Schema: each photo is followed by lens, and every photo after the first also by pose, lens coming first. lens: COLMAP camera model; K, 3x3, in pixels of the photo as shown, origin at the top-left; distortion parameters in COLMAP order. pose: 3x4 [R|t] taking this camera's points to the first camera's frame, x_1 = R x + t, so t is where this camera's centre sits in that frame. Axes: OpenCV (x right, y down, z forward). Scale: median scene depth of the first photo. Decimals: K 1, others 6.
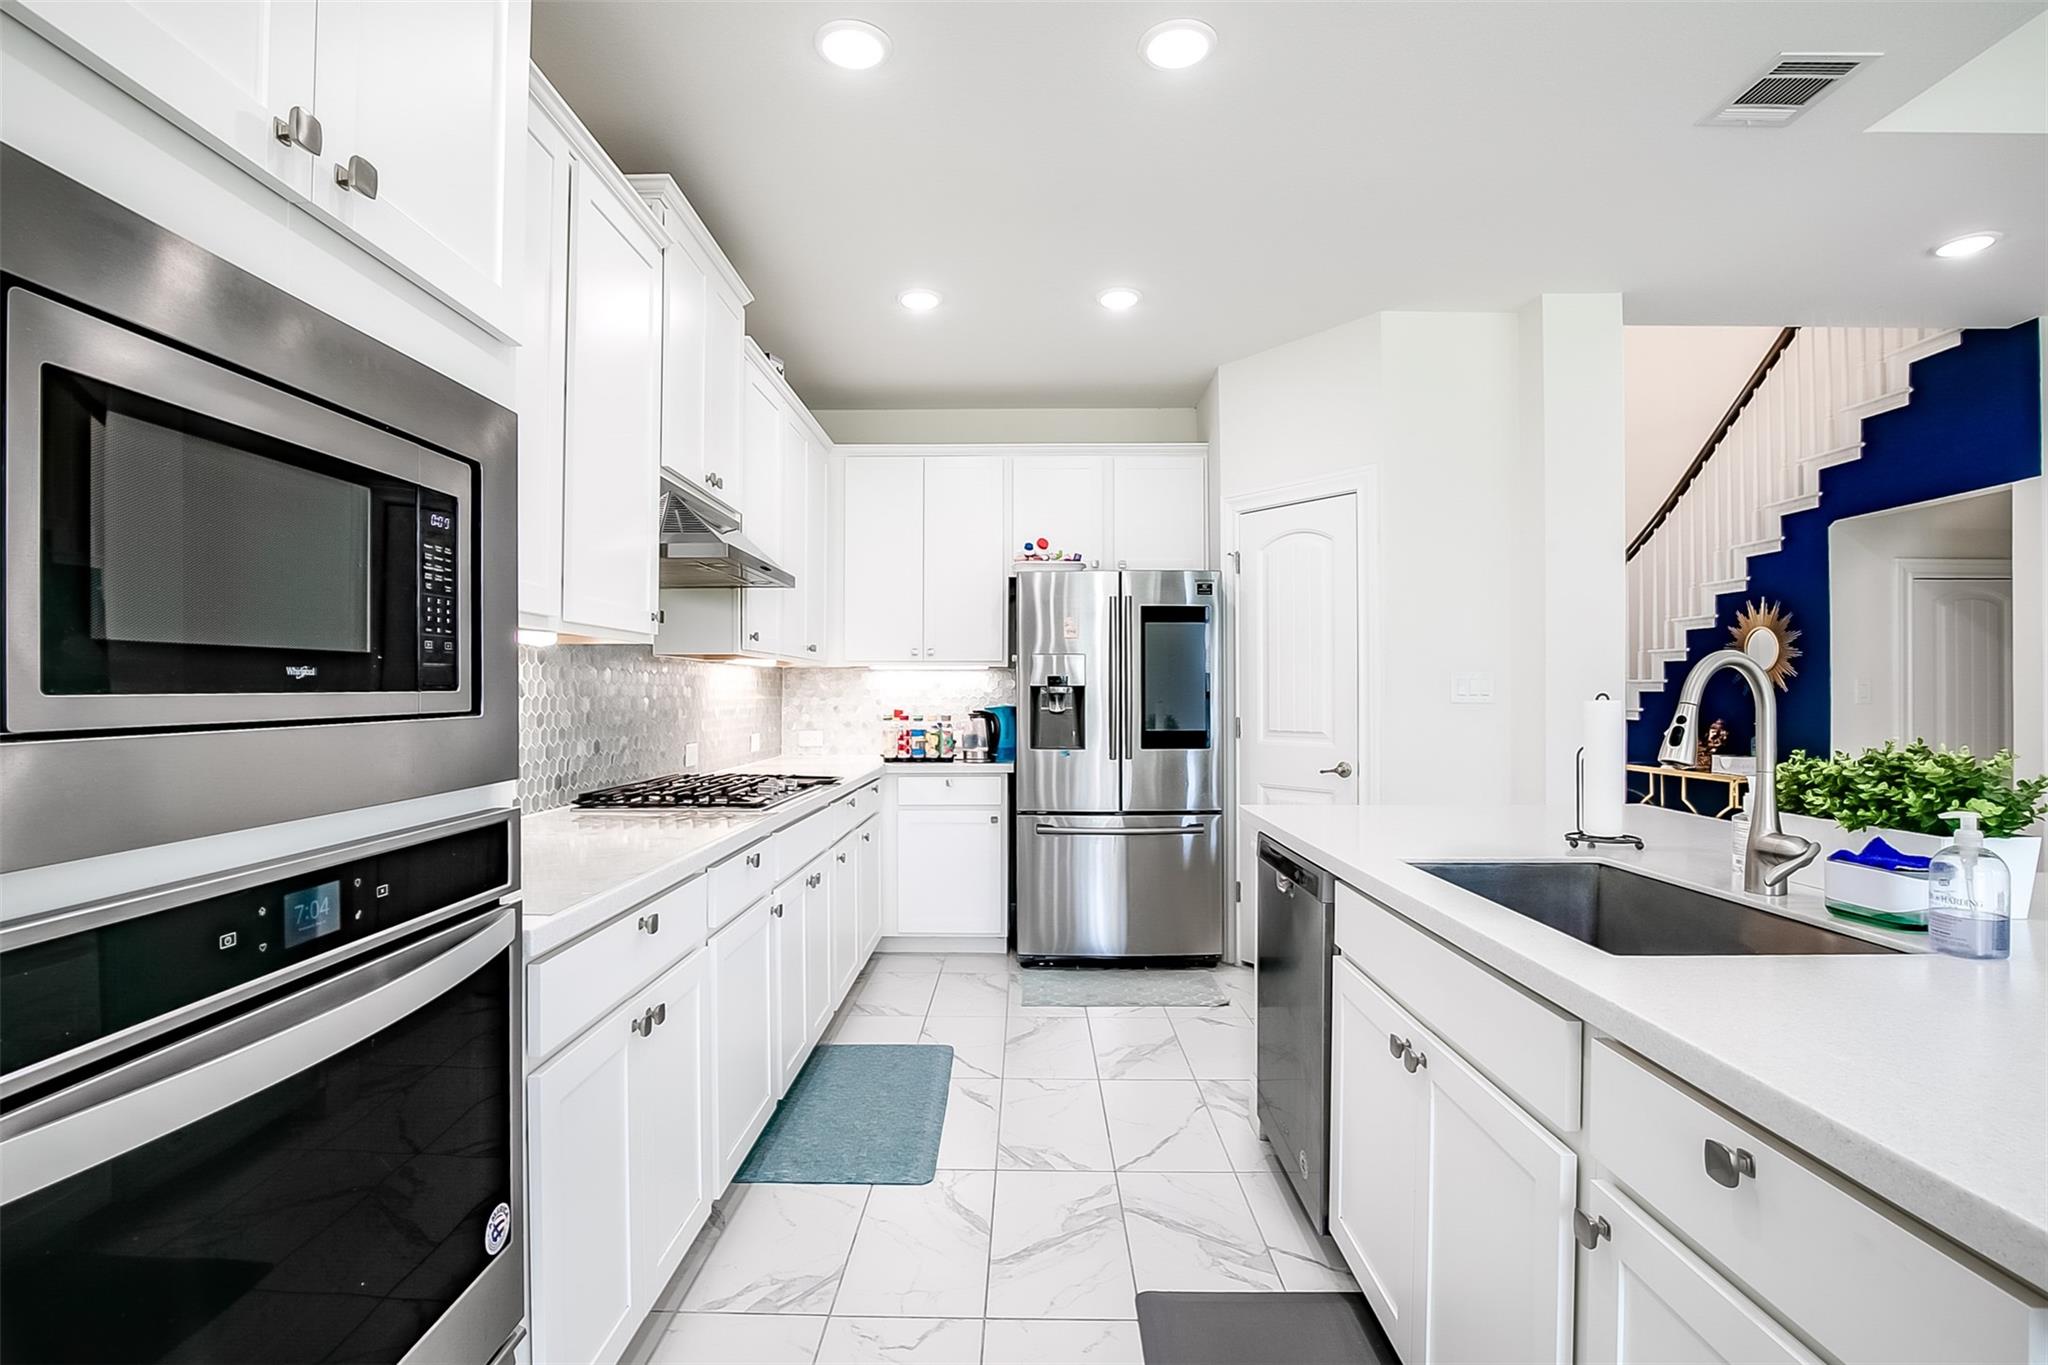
lens RADIAL K [[975.9, 0, 1040.8], [0, 975.9, 693.0], [0, 0, 1]] dist [-0.027210, 0.003611]
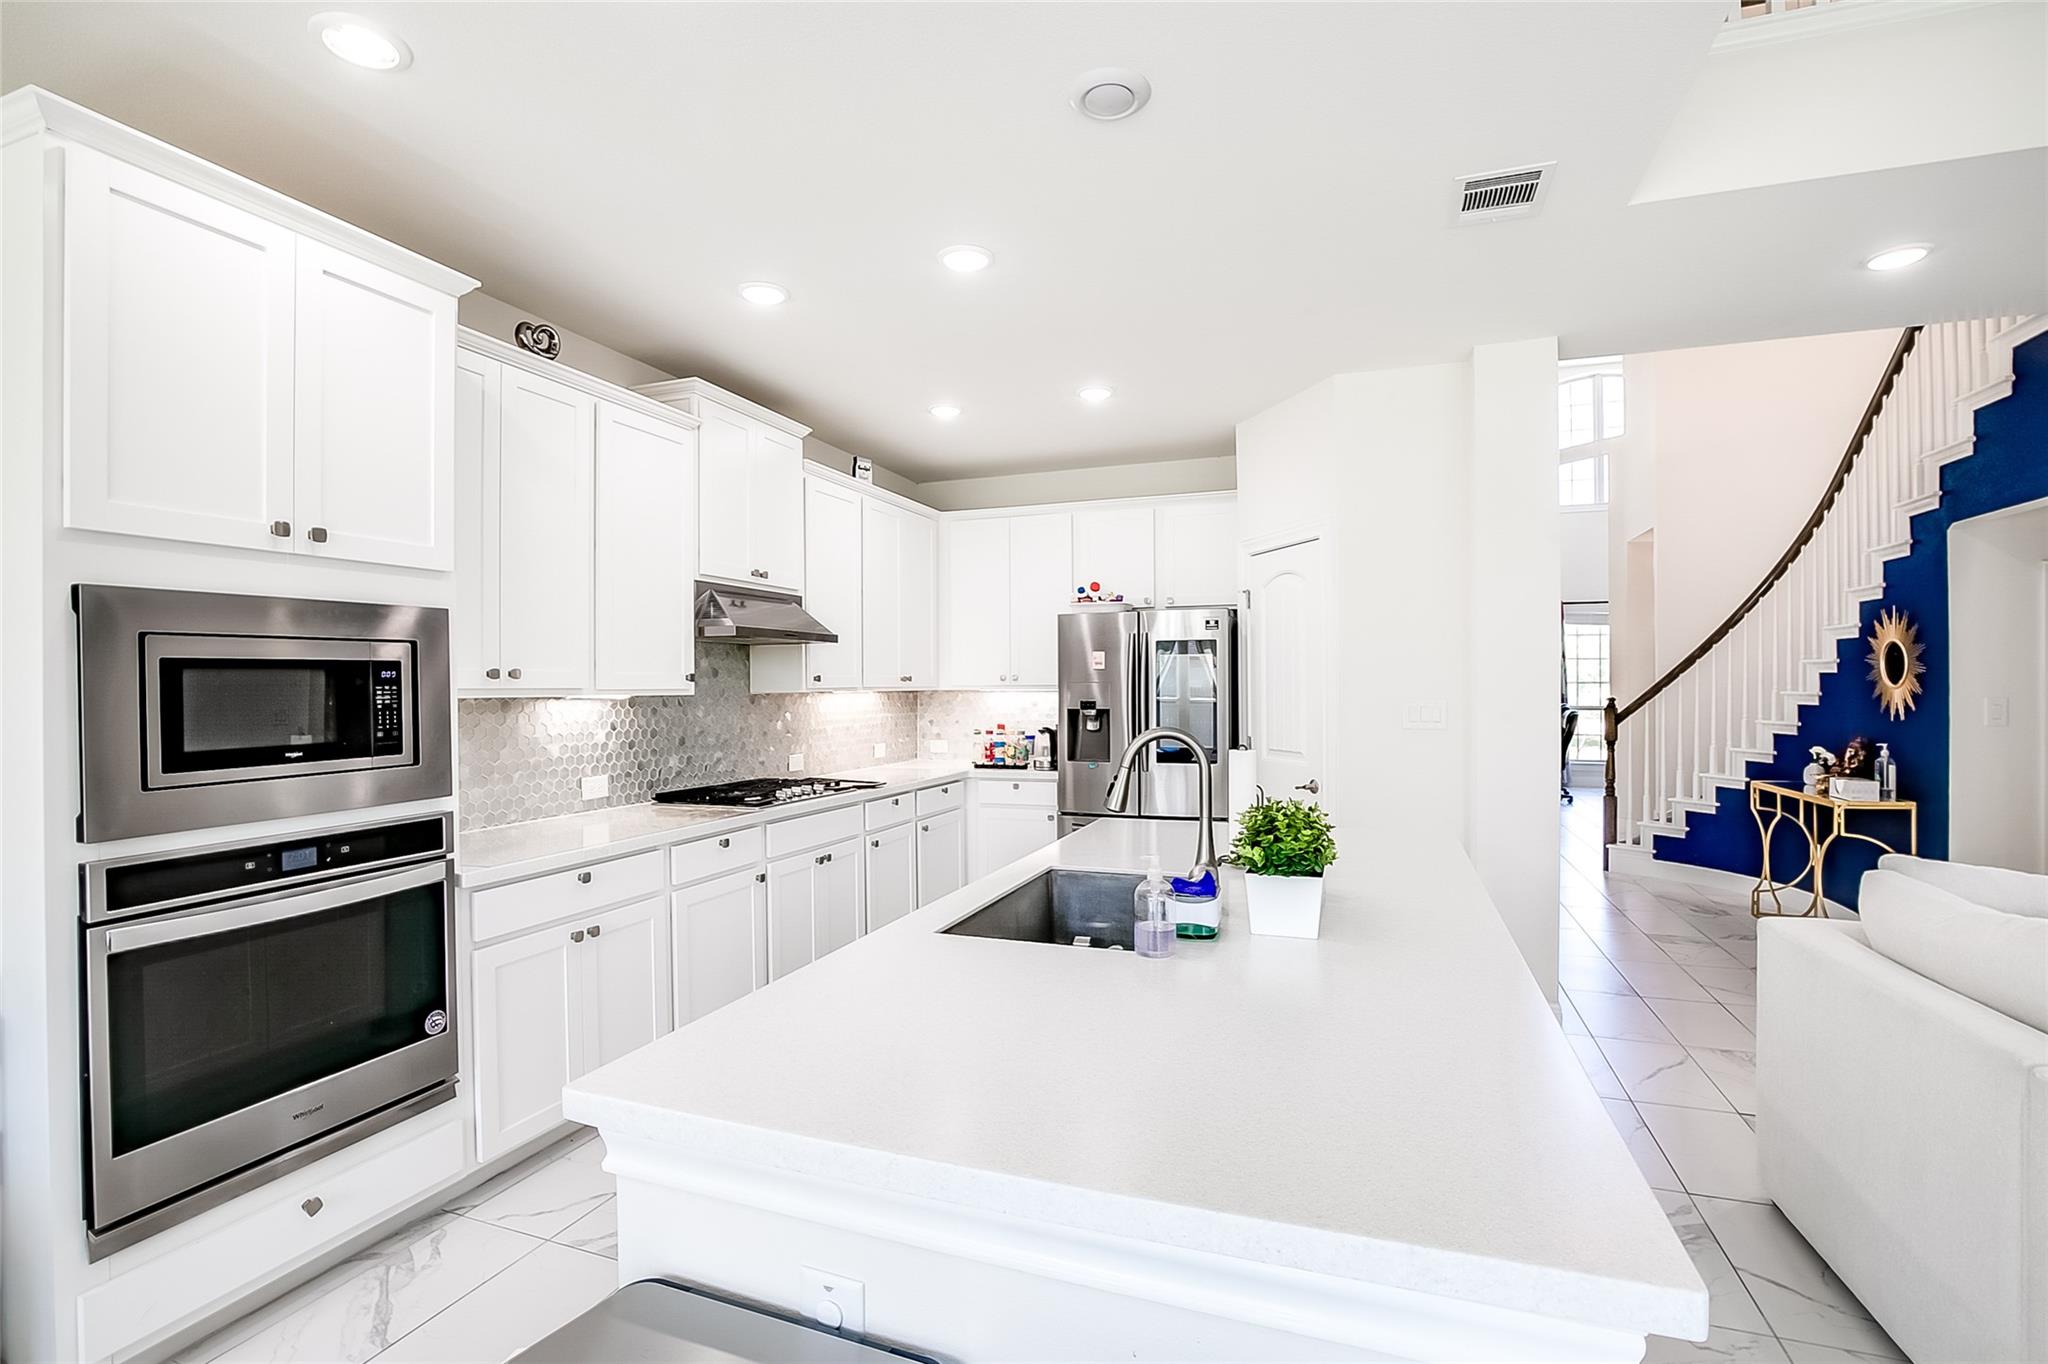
lens RADIAL K [[975.9, 0, 1097.0], [0, 975.9, 692.5], [0, 0, 1]] dist [-0.027210, 0.003611]
pose [[0.947235, -0.001635, -0.320535, 0.396170], [0.006090, 0.999898, 0.012896, -0.041315], [0.320481, -0.014167, 0.947149, -0.126709]]
